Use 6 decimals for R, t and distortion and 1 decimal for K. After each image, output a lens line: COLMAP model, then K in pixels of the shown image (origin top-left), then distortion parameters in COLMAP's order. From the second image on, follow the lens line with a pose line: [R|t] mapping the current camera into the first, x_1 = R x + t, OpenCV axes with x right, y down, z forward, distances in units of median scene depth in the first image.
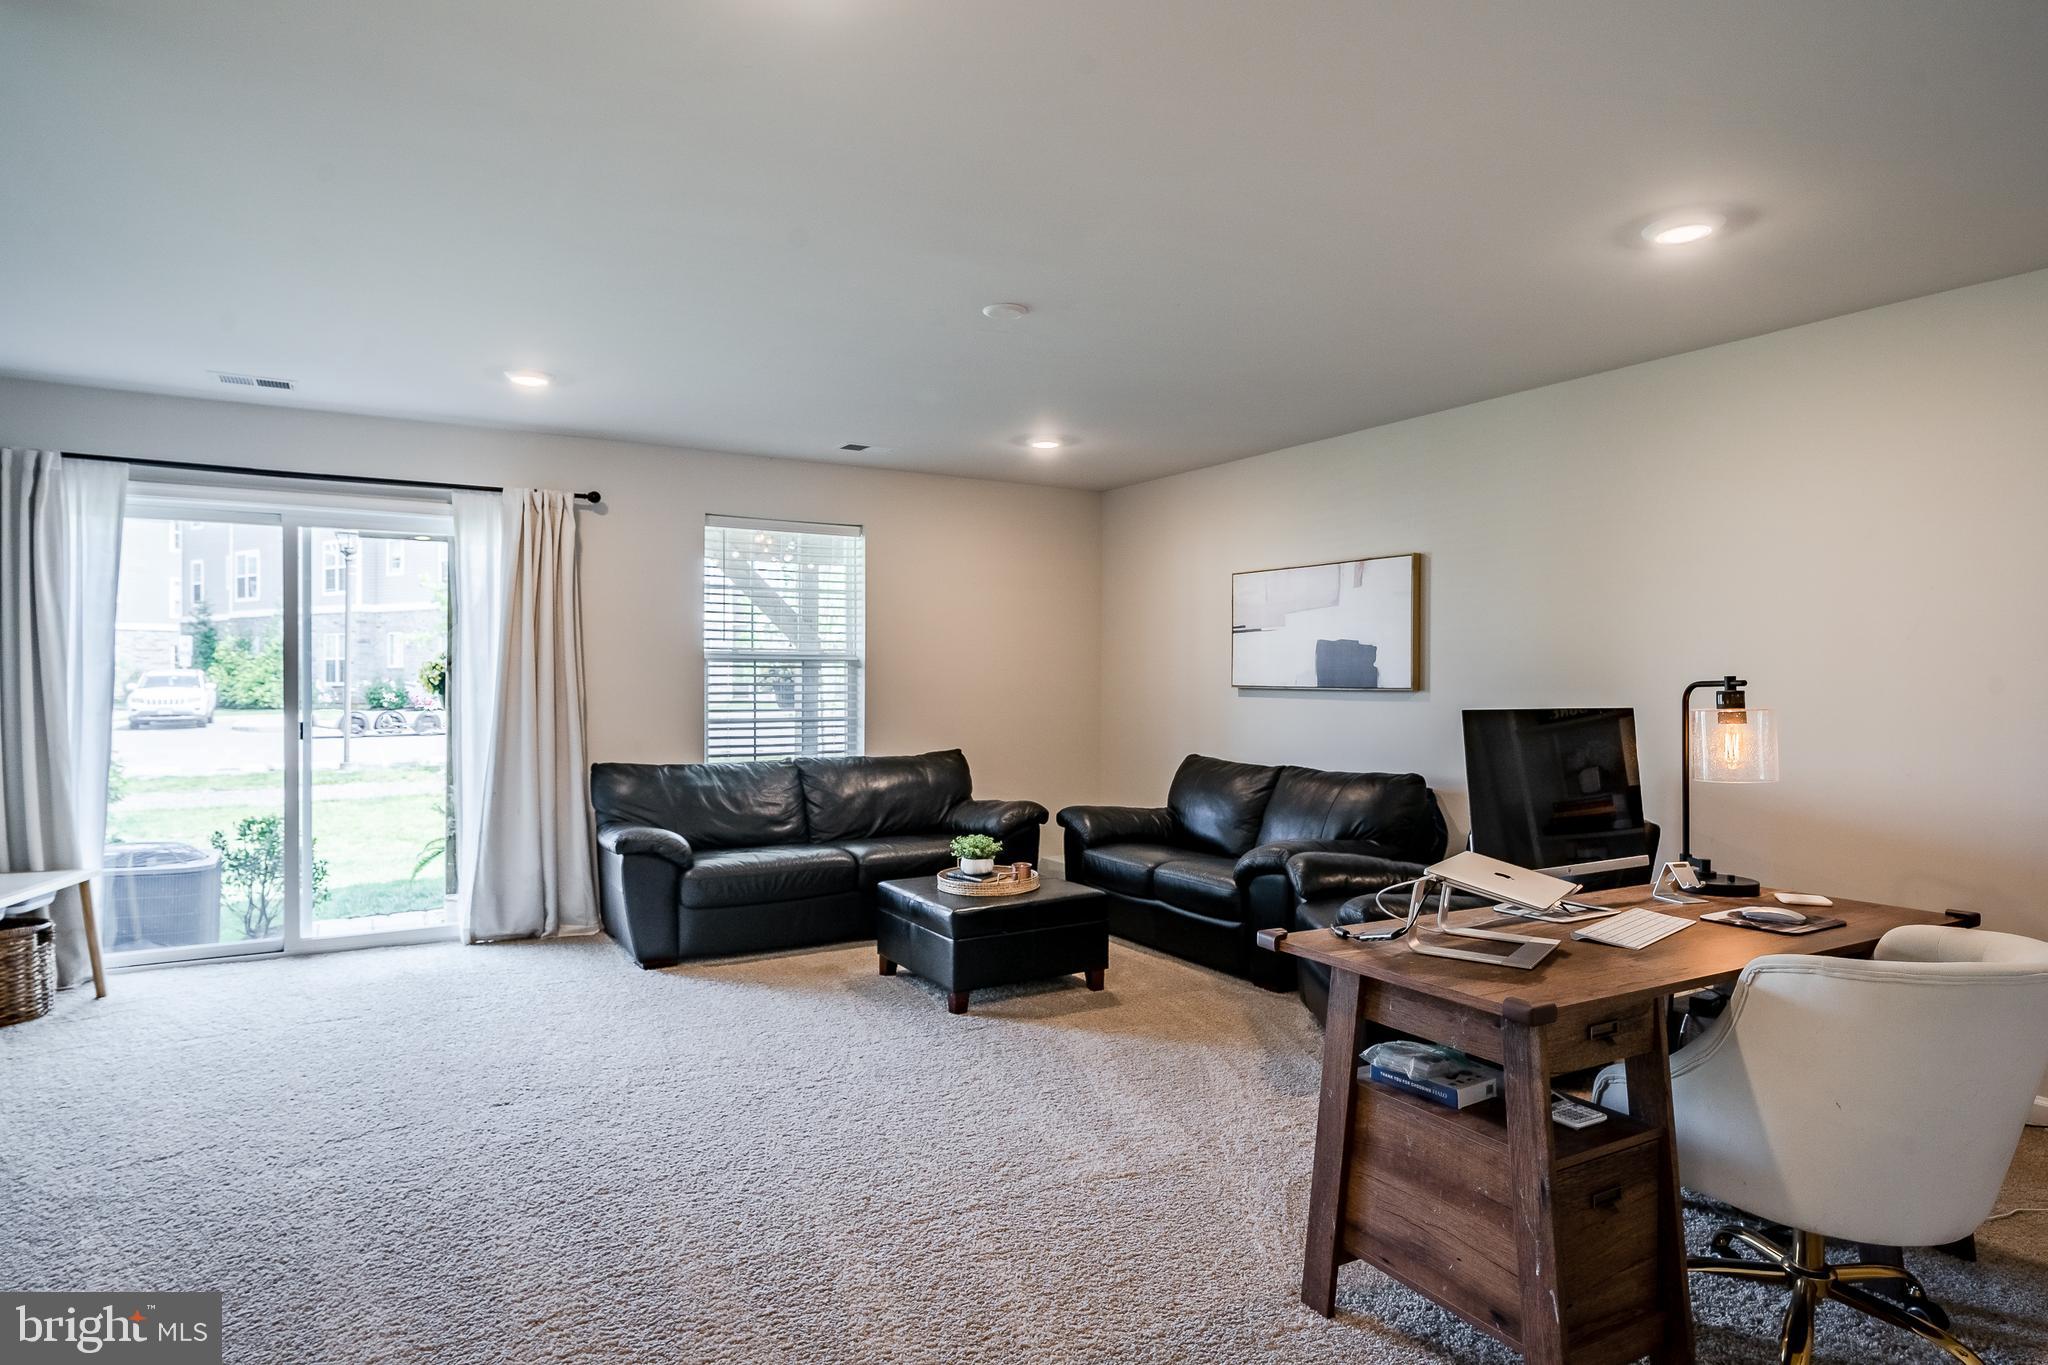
lens RADIAL K [[1153.8, 0, 1014.2], [0, 1153.8, 678.6], [0, 0, 1]] dist [-0.000626, -0.001265]
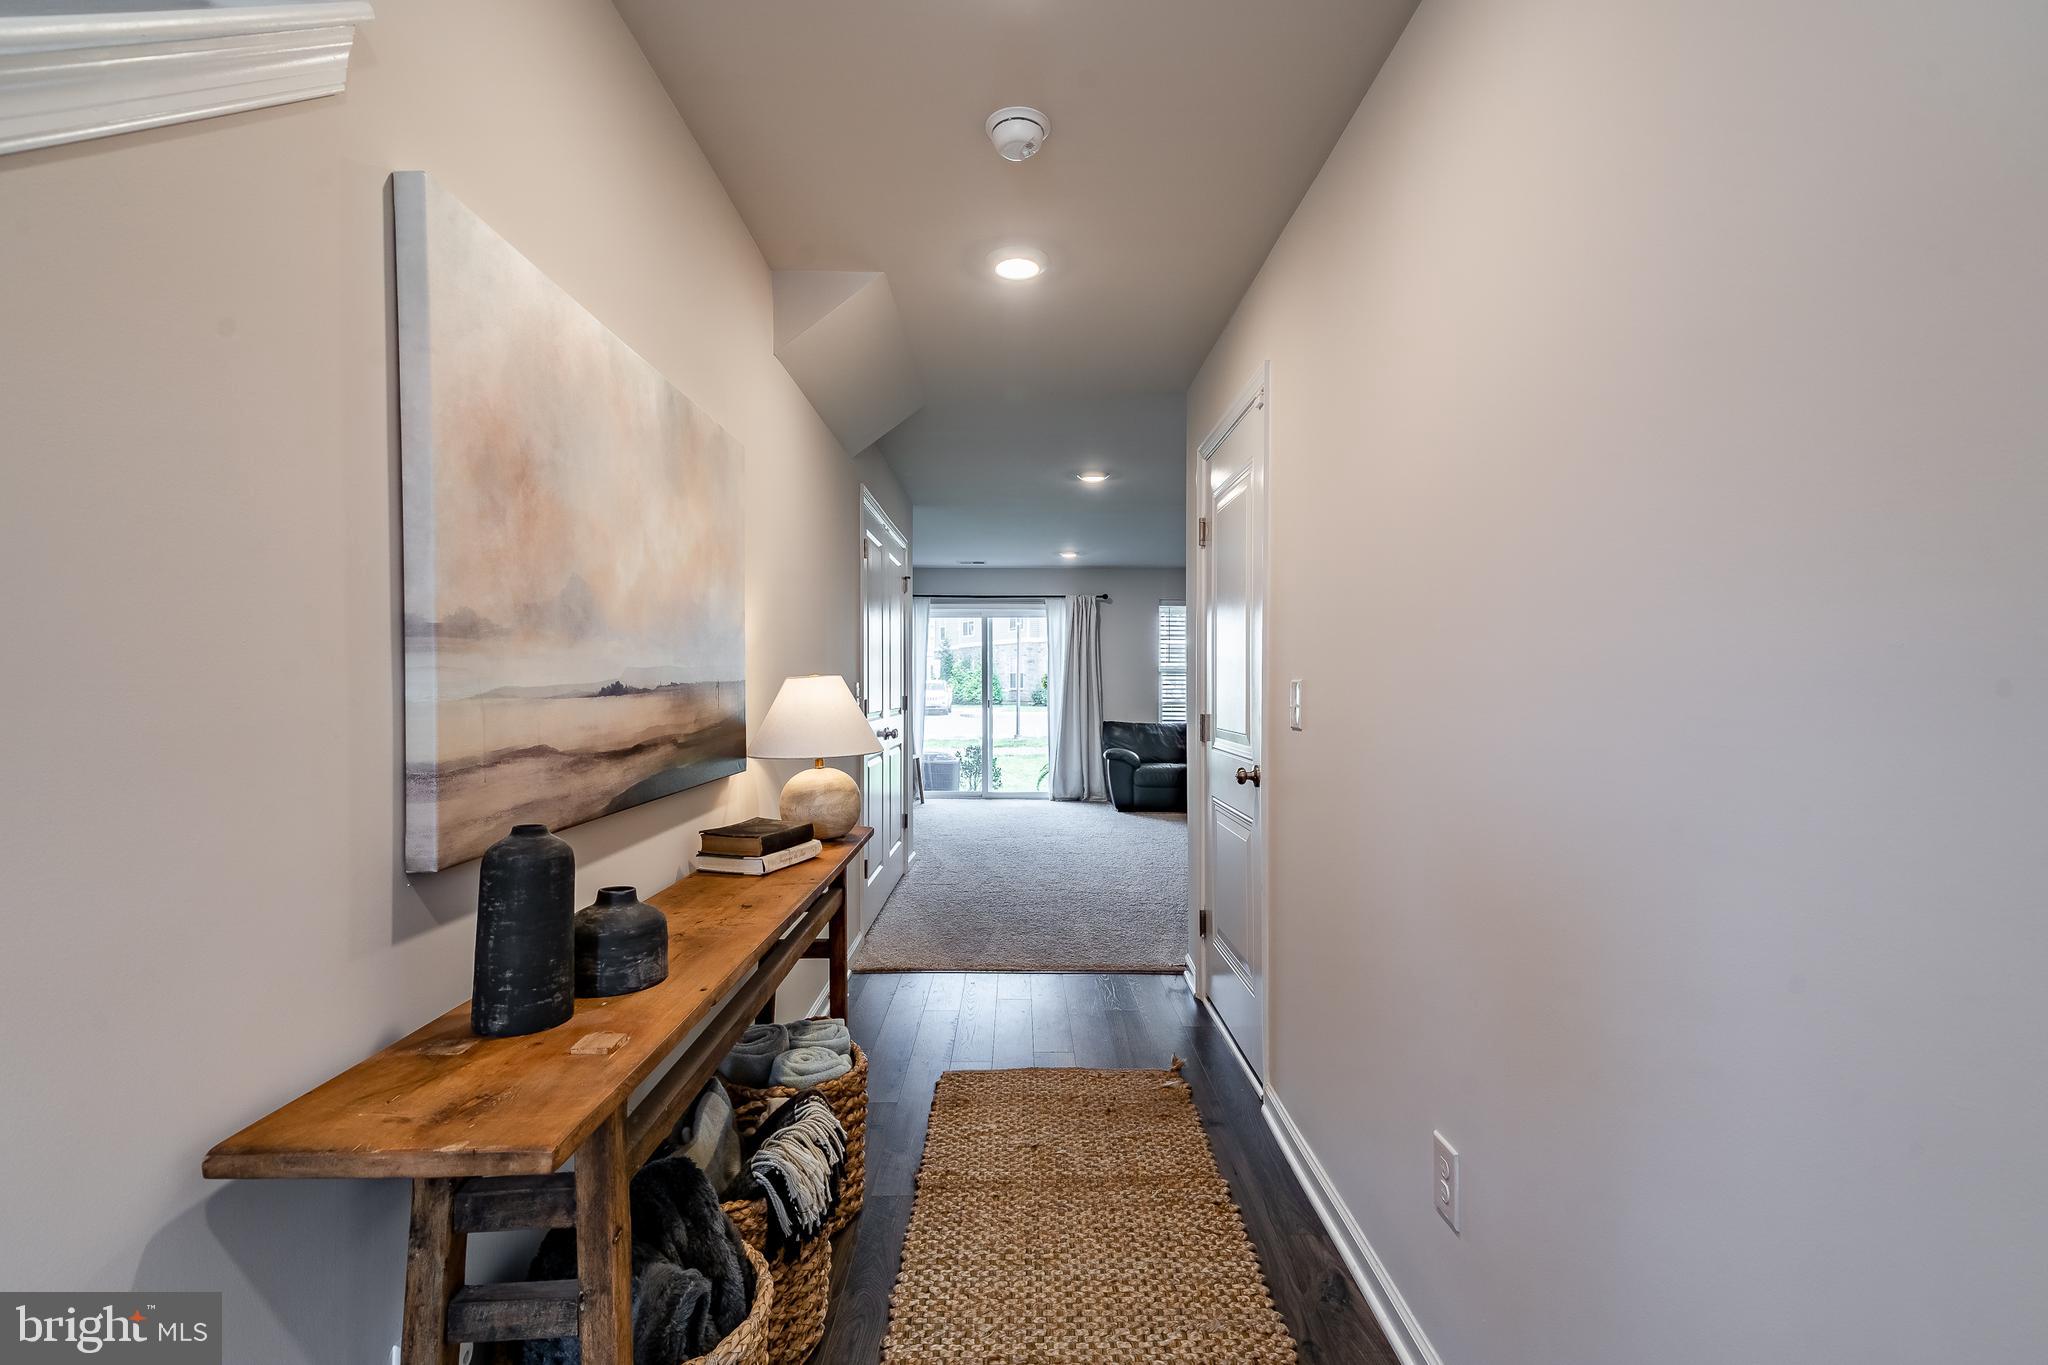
lens RADIAL K [[955.8, 0, 1024.5], [0, 955.8, 685.5], [0, 0, 1]] dist [0.000014, 0.000000]
pose [[0.863977, 0.000547, -0.503531, 0.400979], [-0.001515, 0.999998, -0.001513, 0.010128], [0.503529, 0.002070, 0.863976, -0.608769]]
